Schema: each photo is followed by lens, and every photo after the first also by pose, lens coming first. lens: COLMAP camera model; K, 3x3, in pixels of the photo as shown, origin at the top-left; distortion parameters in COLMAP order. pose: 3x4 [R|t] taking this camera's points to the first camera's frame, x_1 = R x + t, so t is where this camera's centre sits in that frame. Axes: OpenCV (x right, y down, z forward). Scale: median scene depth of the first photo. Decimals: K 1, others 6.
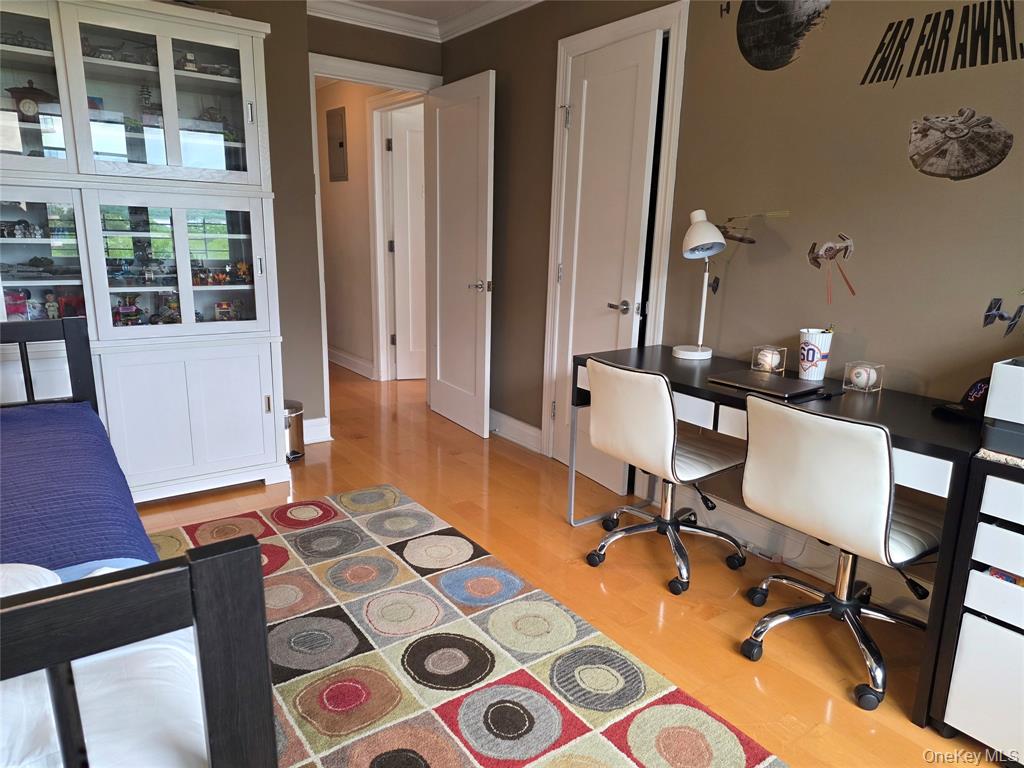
lens RADIAL K [[667.3, 0, 512.9], [0, 667.3, 386.6], [0, 0, 1]] dist [0.007080, 0.000864]
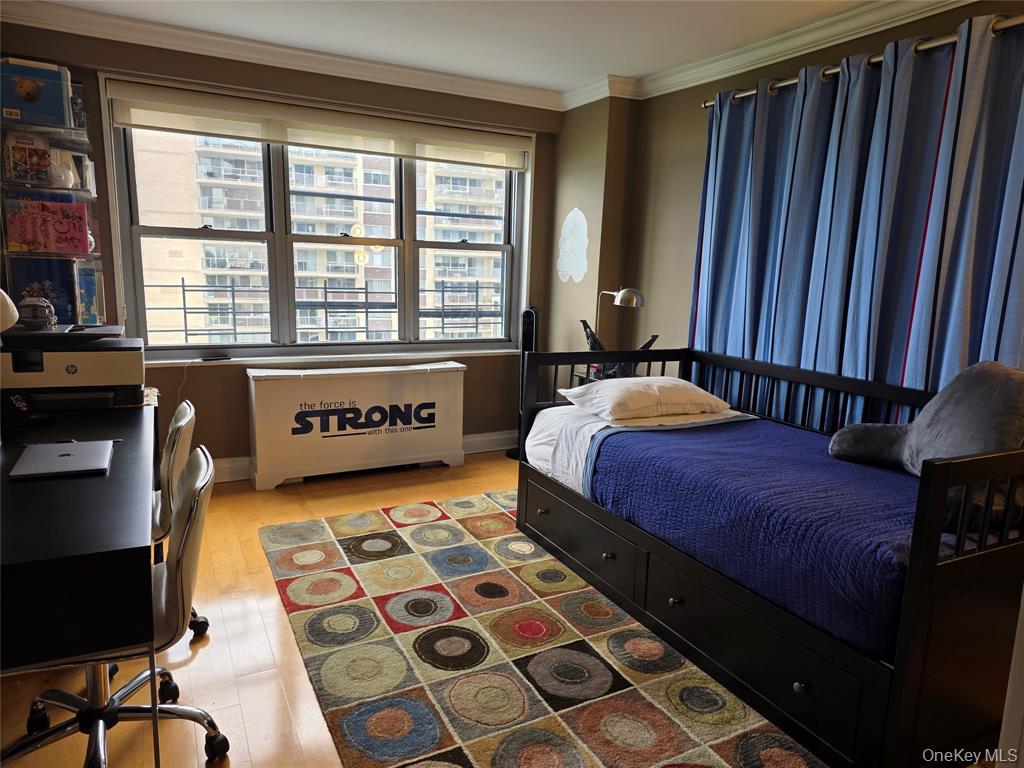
lens RADIAL K [[667.3, 0, 505.7], [0, 667.3, 384.4], [0, 0, 1]] dist [0.007080, 0.000864]
pose [[-0.986818, -0.080380, 0.140463, -0.320681], [-0.019003, 0.919484, 0.392669, -0.490810], [-0.160716, 0.384823, -0.908890, 1.871640]]
